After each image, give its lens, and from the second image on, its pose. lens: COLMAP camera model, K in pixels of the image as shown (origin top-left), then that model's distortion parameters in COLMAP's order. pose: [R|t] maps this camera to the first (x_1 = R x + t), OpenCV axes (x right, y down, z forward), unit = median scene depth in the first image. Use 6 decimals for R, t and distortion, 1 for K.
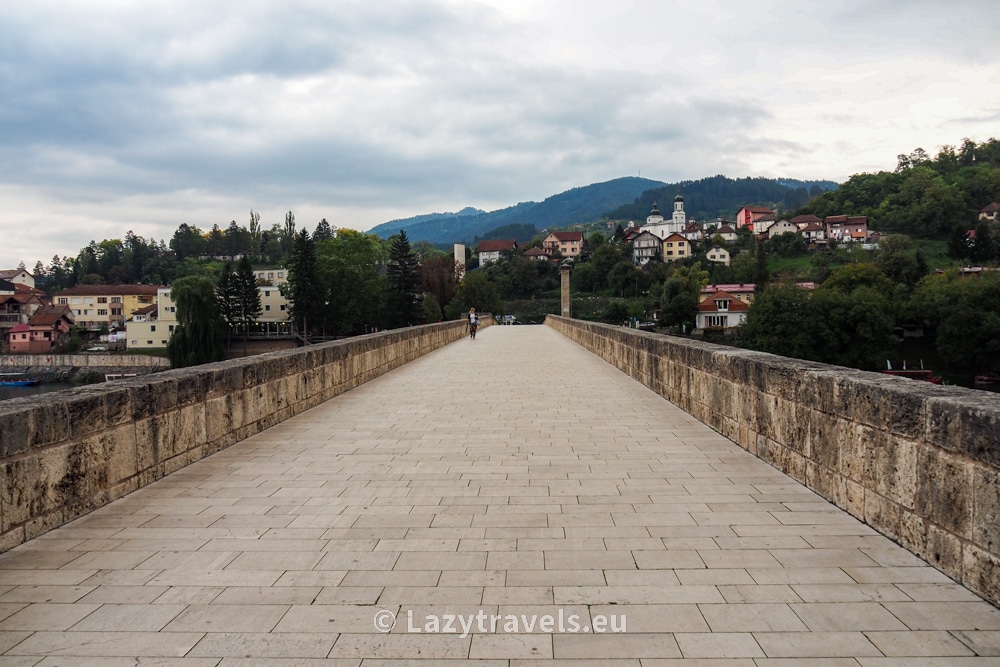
lens RADIAL K [[843.4, 0, 495.7], [0, 843.4, 328.3], [0, 0, 1]] dist [-0.035837, 0.003469]
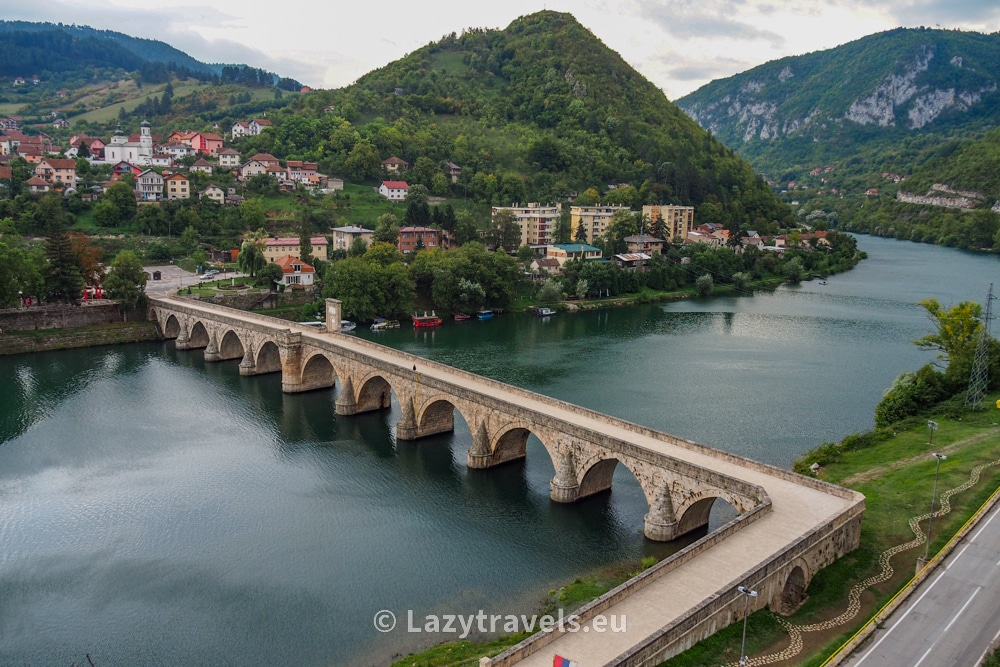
lens RADIAL K [[843.4, 0, 495.7], [0, 843.4, 328.3], [0, 0, 1]] dist [-0.035837, 0.003469]
pose [[0.707628, -0.094039, 0.700300, -0.310776], [-0.033647, 0.985495, 0.166335, -0.108906], [-0.705784, -0.141266, 0.694200, -0.153746]]
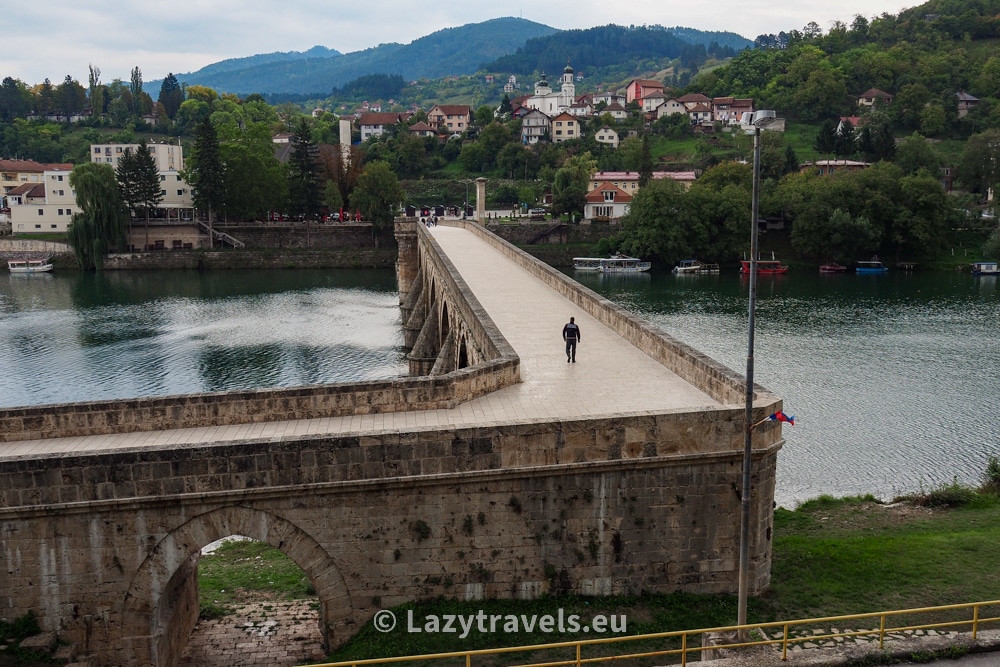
lens RADIAL K [[970.6, 0, 500.0], [0, 970.6, 333.5], [0, 0, 1]] dist [-0.007963, -0.003571]
pose [[0.988495, -0.009788, 0.150934, -0.034829], [-0.012054, 0.989632, 0.143121, -0.018338], [-0.150770, -0.143293, 0.978129, -0.133099]]
